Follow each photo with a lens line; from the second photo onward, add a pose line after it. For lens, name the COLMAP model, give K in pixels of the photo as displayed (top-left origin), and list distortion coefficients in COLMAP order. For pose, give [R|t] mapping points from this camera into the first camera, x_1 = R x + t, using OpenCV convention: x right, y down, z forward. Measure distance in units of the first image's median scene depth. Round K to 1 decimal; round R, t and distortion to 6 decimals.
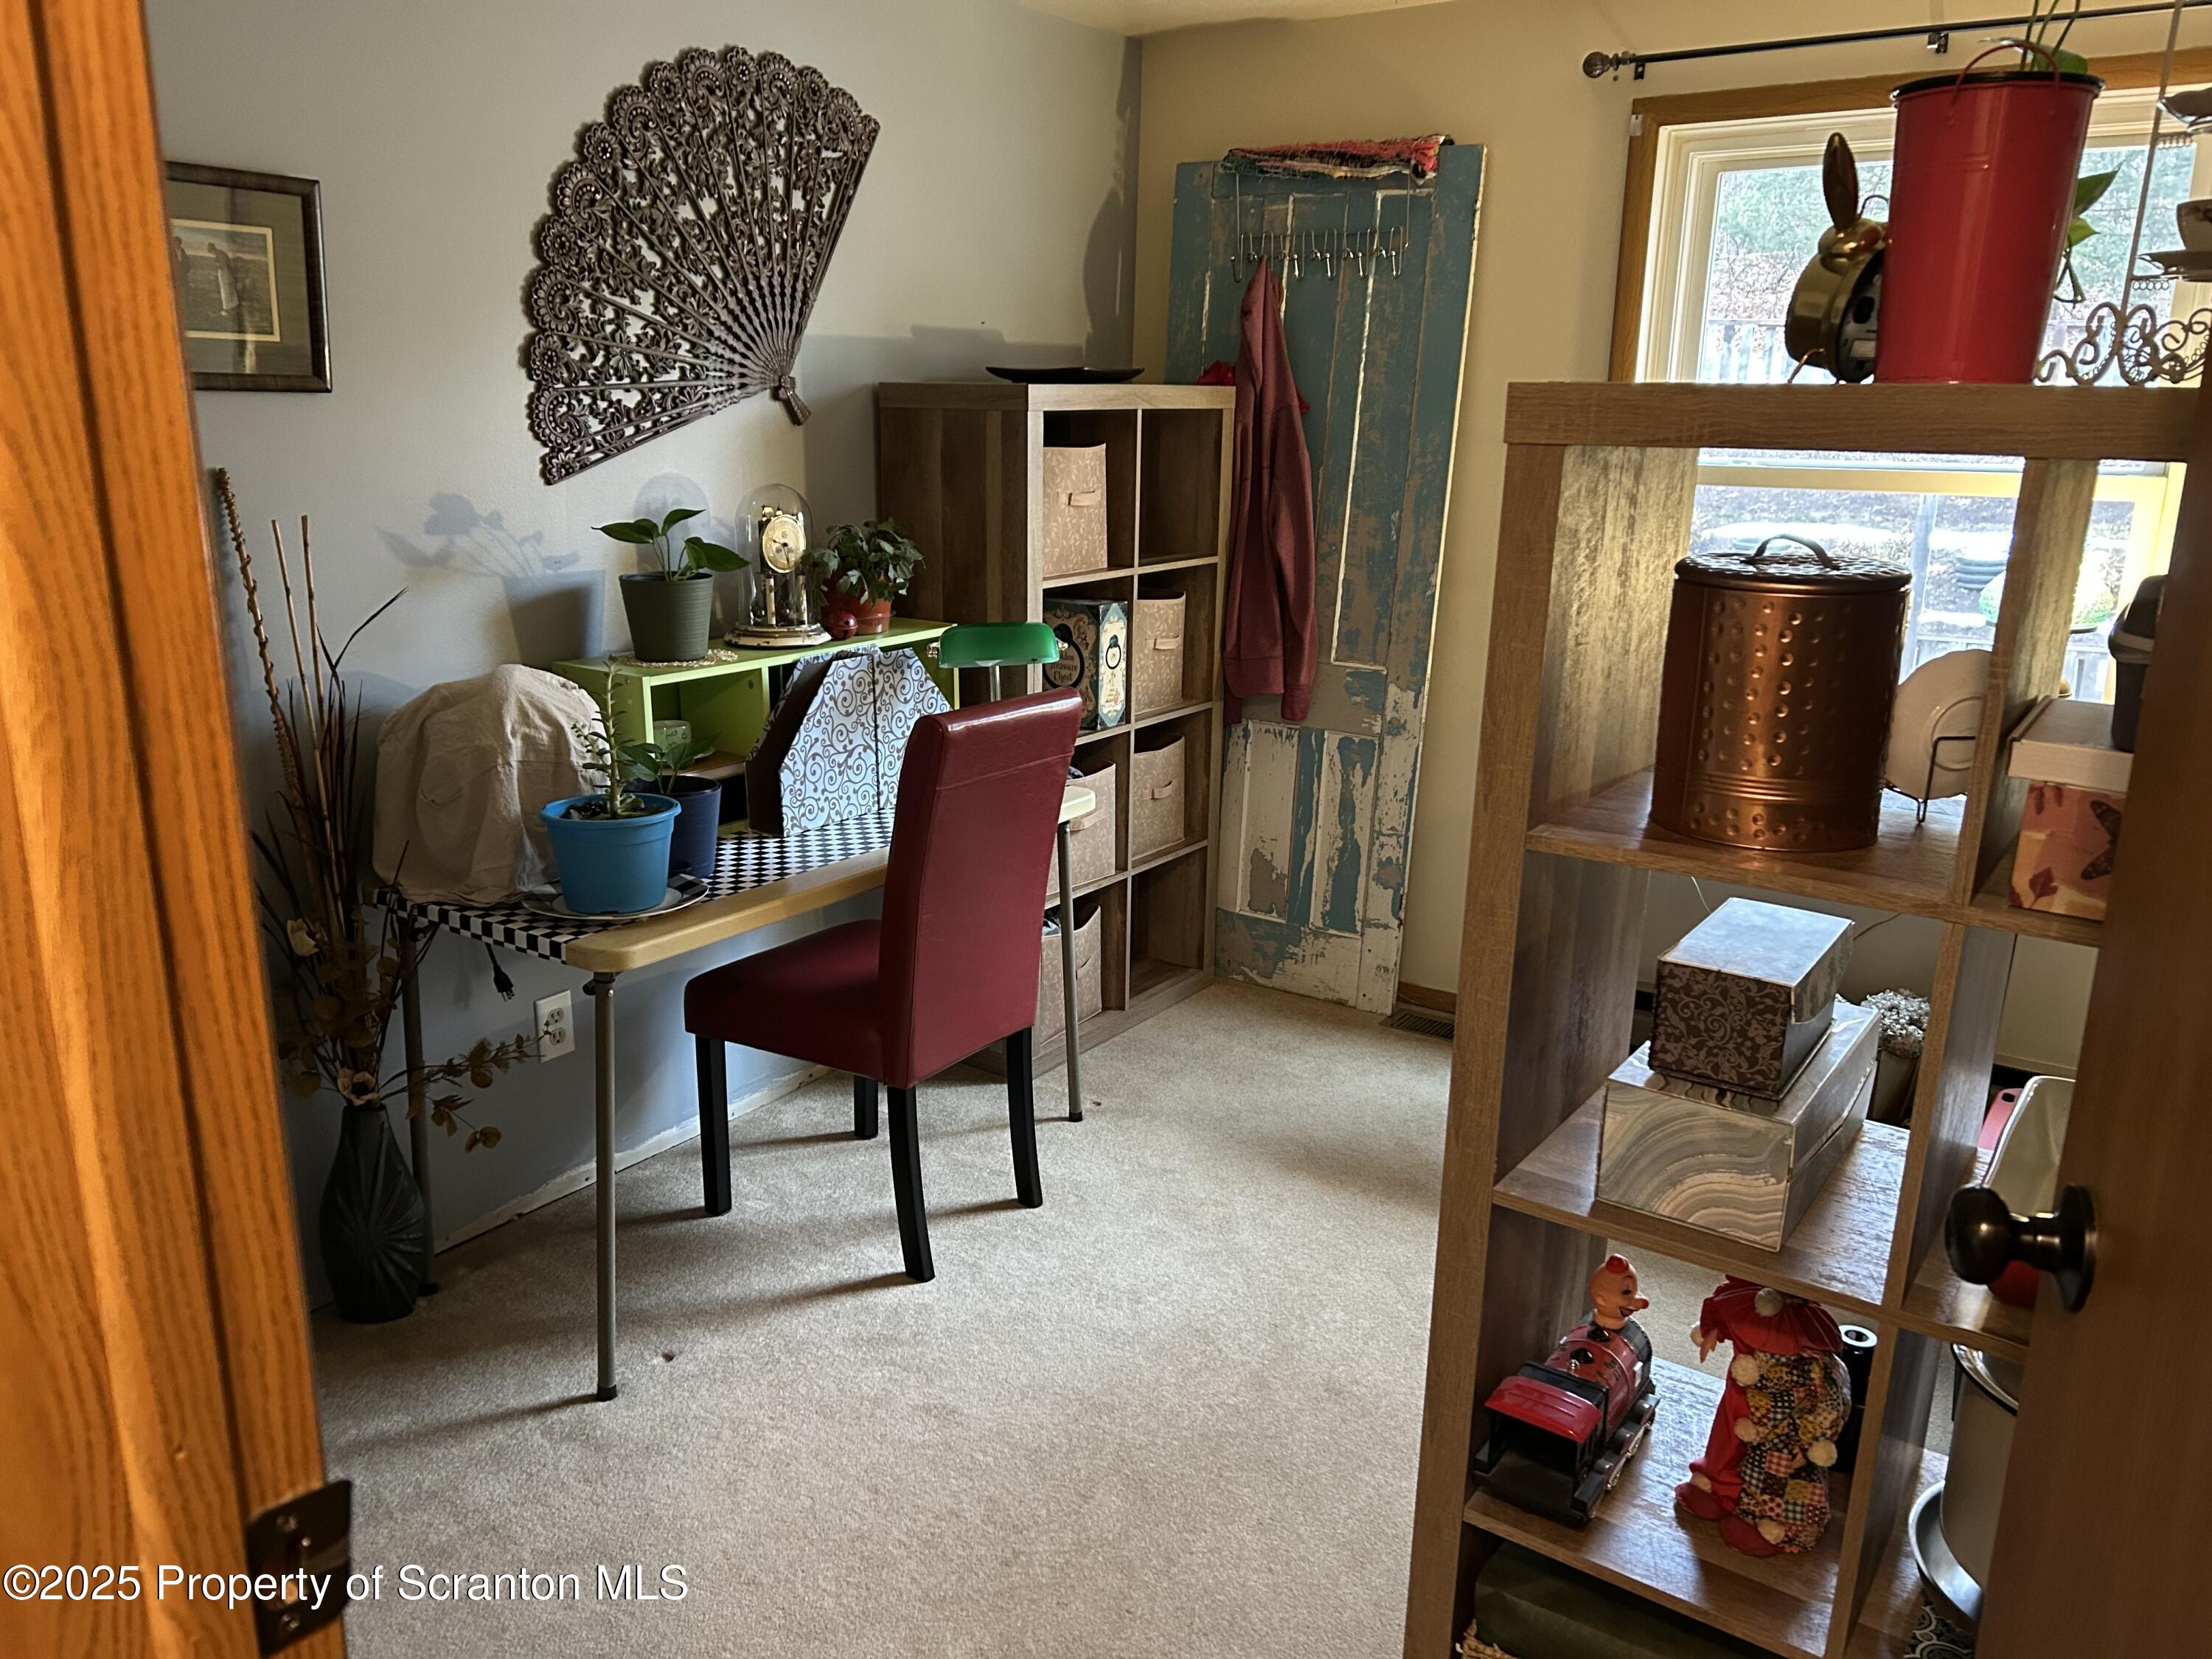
lens RADIAL K [[1662.7, 0, 1090.7], [0, 1662.7, 847.0], [0, 0, 1]] dist [0.050363, -0.060977]
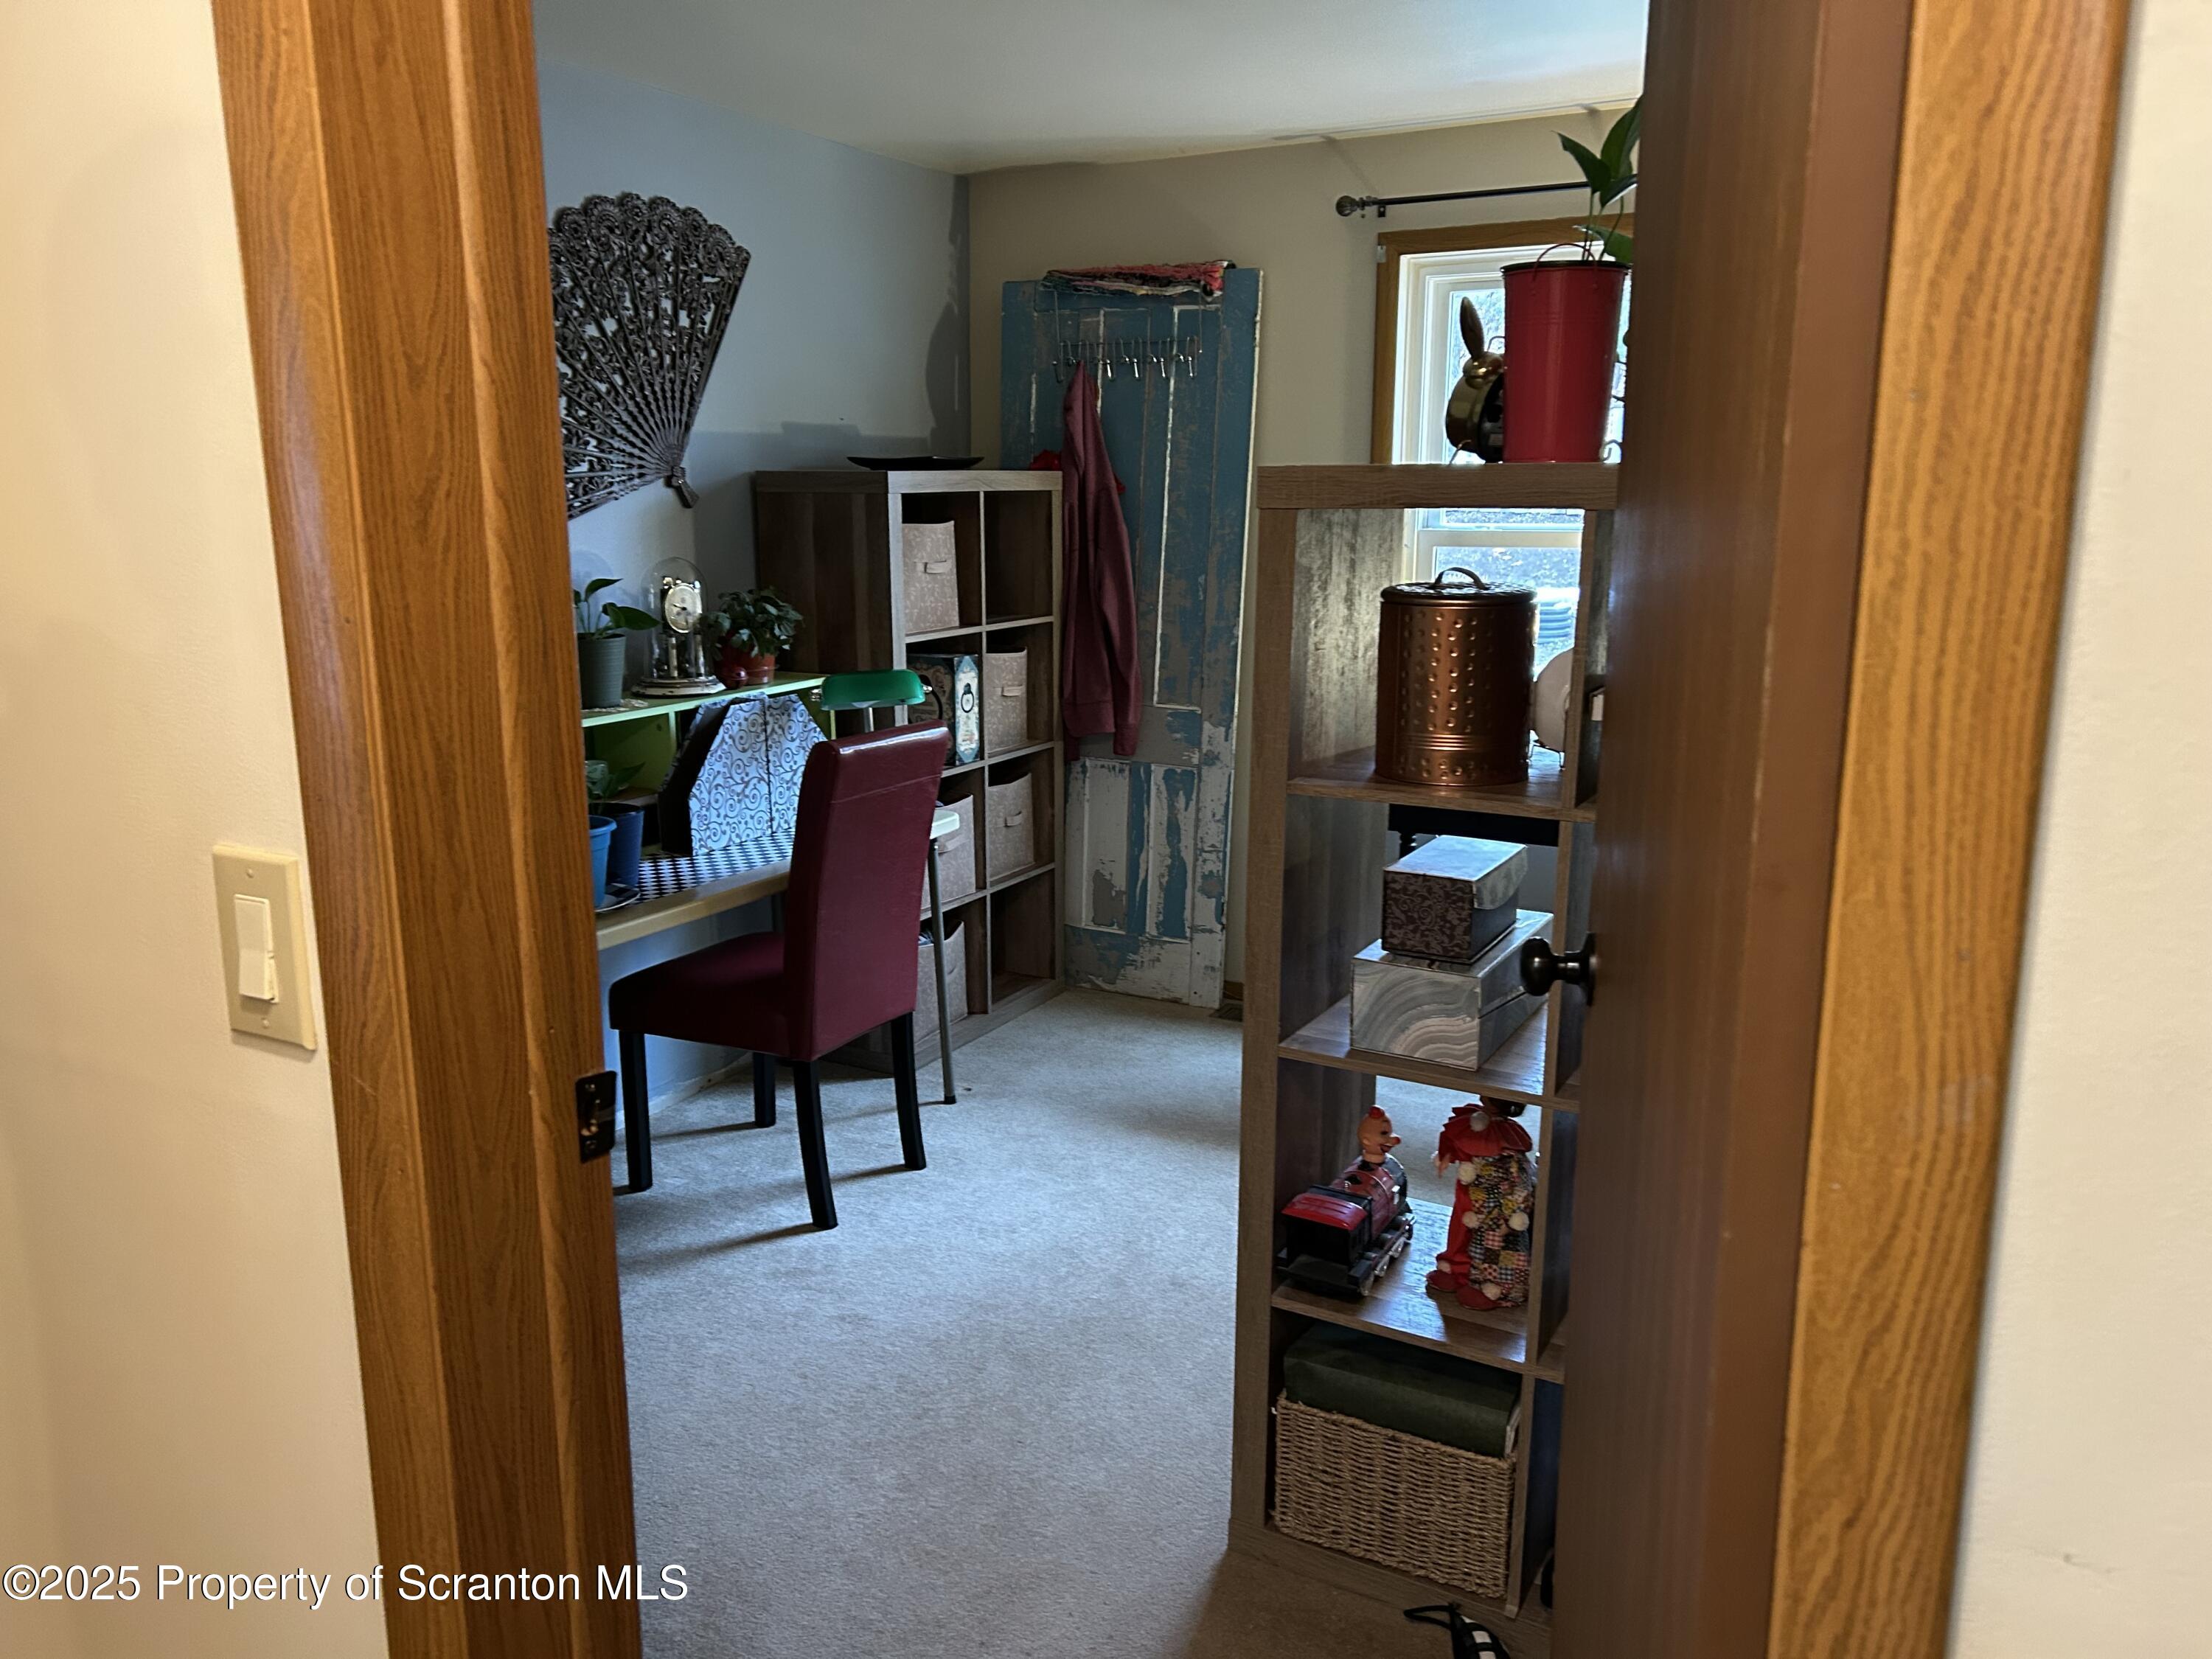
lens RADIAL K [[1662.7, 0, 1103.4], [0, 1662.7, 834.8], [0, 0, 1]] dist [0.050363, -0.060977]
pose [[0.993746, -0.036485, 0.105536, -0.021581], [0.042159, 0.997755, -0.052042, 0.051922], [-0.103400, 0.056166, 0.993053, -0.189549]]
